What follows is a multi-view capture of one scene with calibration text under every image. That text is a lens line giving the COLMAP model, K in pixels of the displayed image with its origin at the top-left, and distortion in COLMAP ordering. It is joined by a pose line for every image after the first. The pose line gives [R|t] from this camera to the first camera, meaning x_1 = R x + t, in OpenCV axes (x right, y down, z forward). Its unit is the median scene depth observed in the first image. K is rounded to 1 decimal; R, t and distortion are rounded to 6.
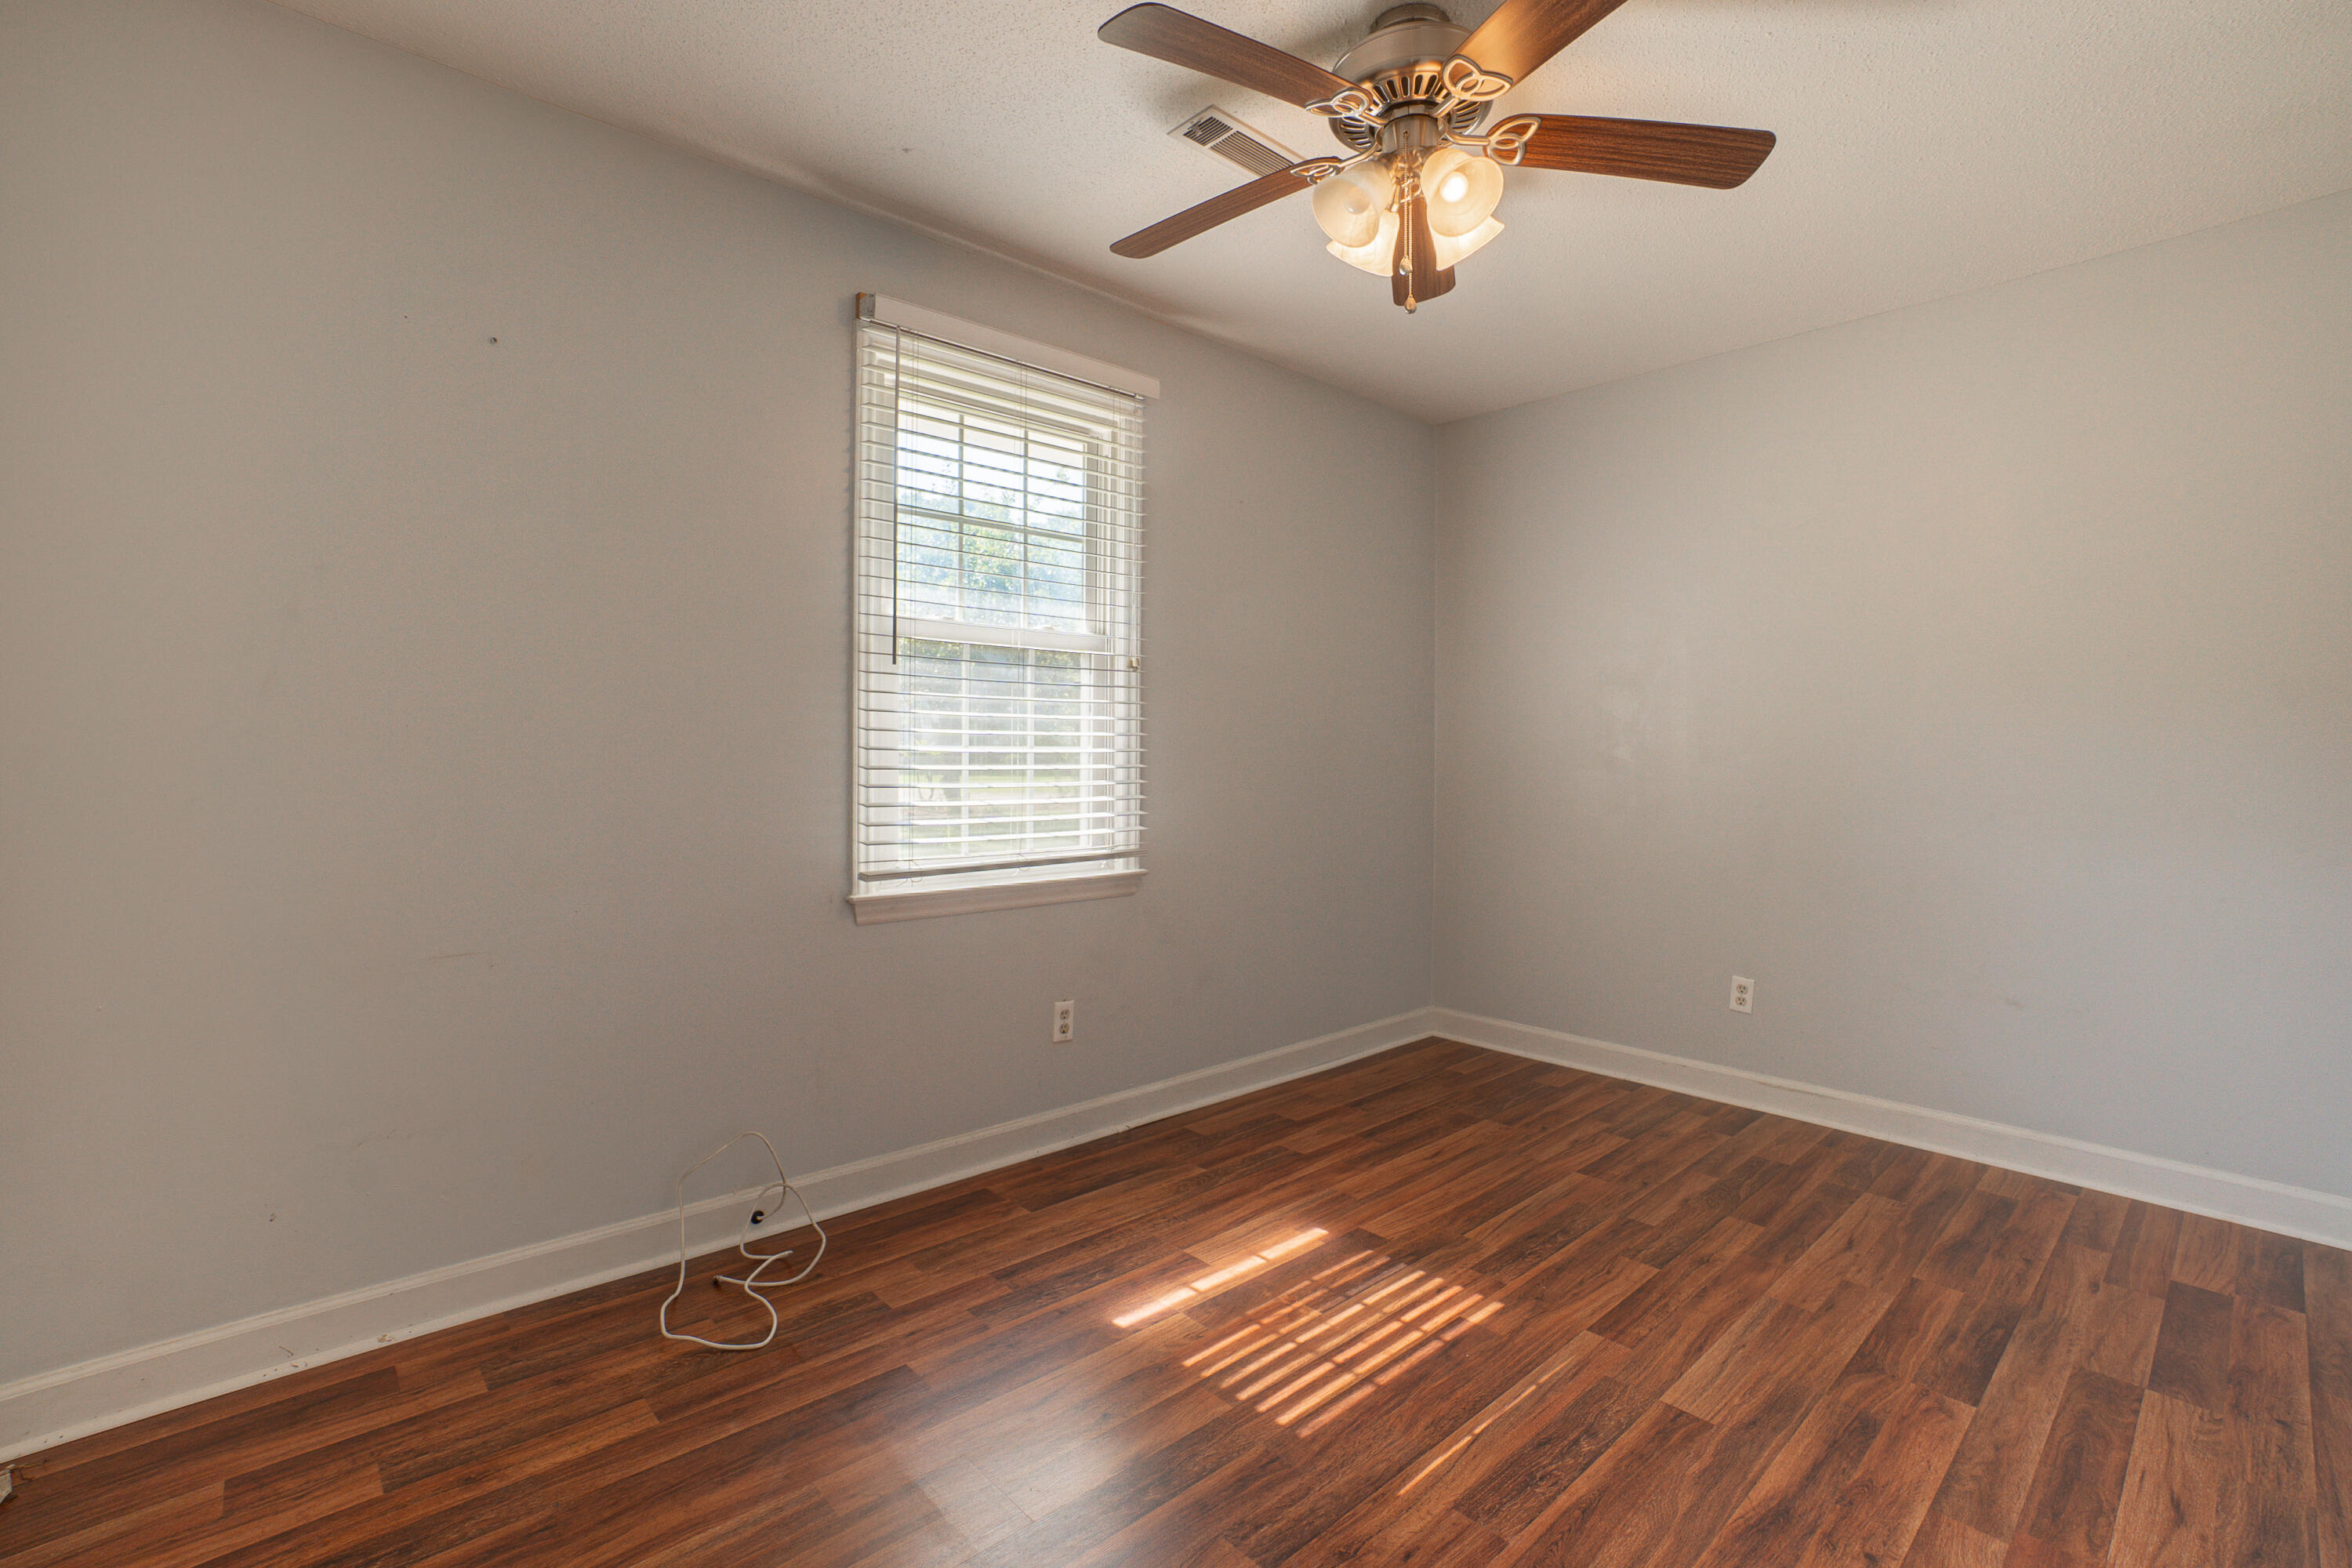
lens RADIAL K [[1060.2, 0, 1174.9], [0, 1060.2, 777.3], [0, 0, 1]] dist [-0.021877, 0.003706]
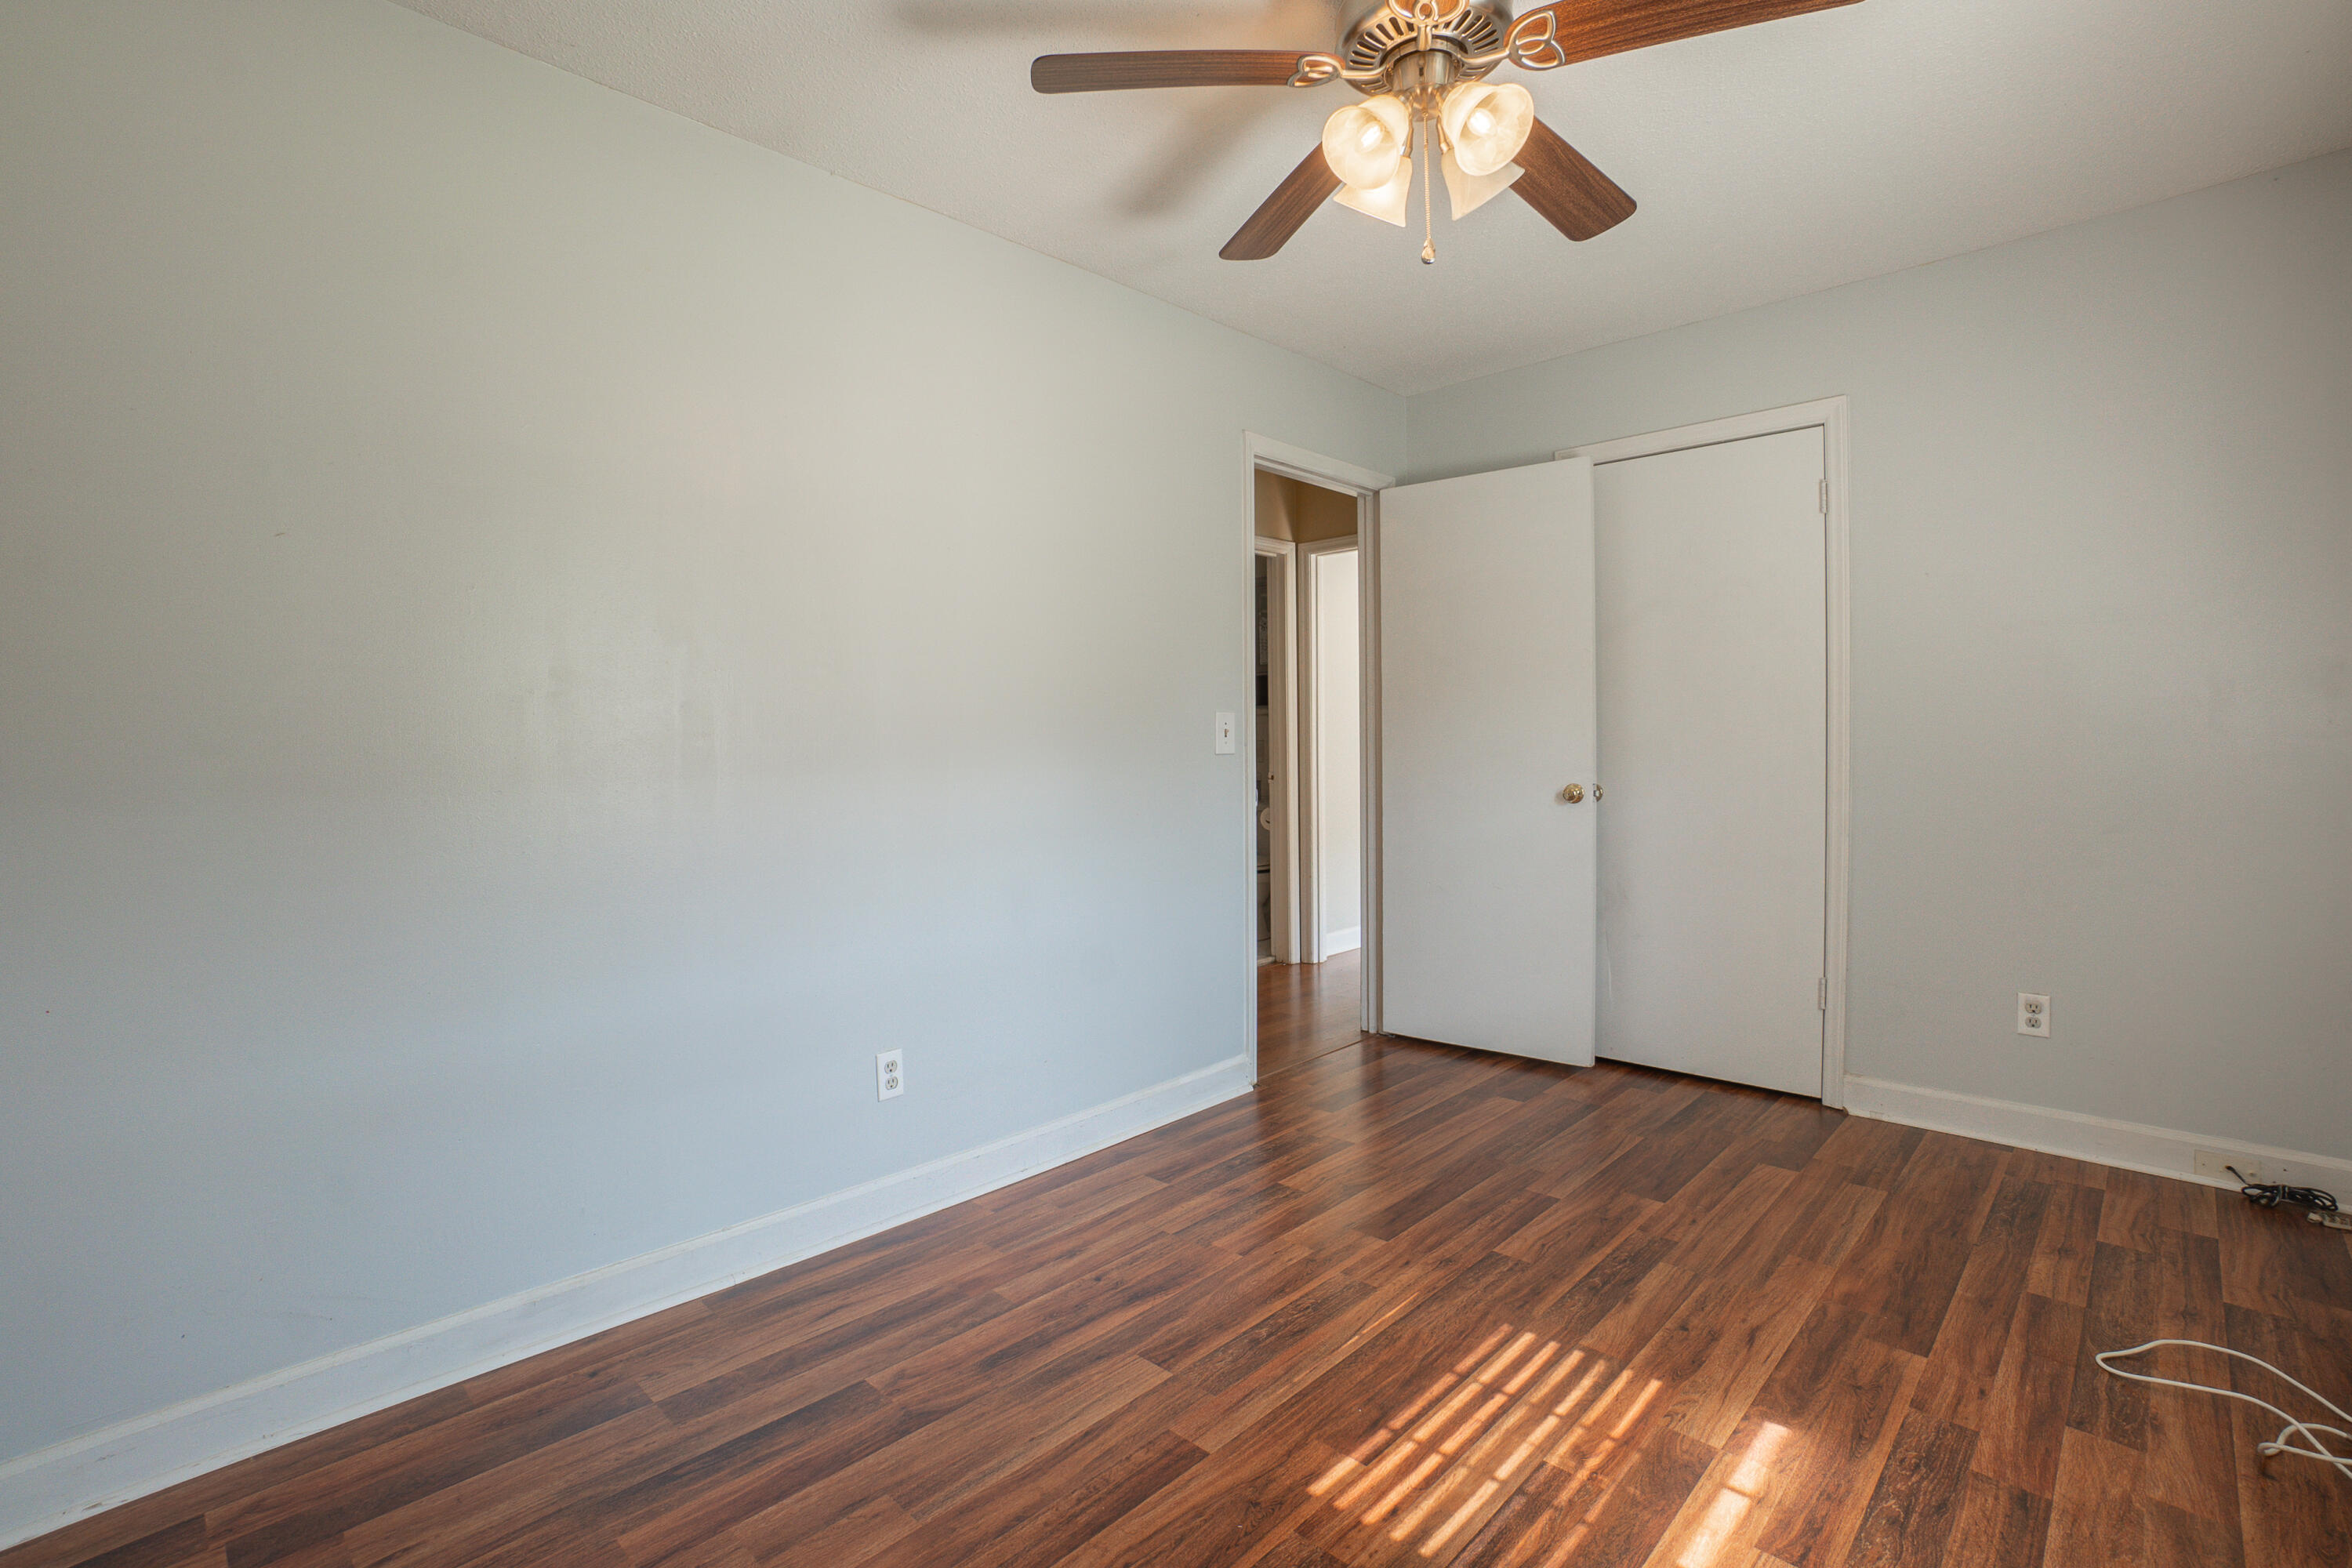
lens RADIAL K [[1060.2, 0, 1176.3], [0, 1060.2, 777.9], [0, 0, 1]] dist [-0.021877, 0.003706]
pose [[-0.997916, 0.002583, -0.064468, 0.479125], [-0.000992, 0.998466, 0.055358, -0.030630], [0.064512, 0.055306, -0.996383, 1.807904]]
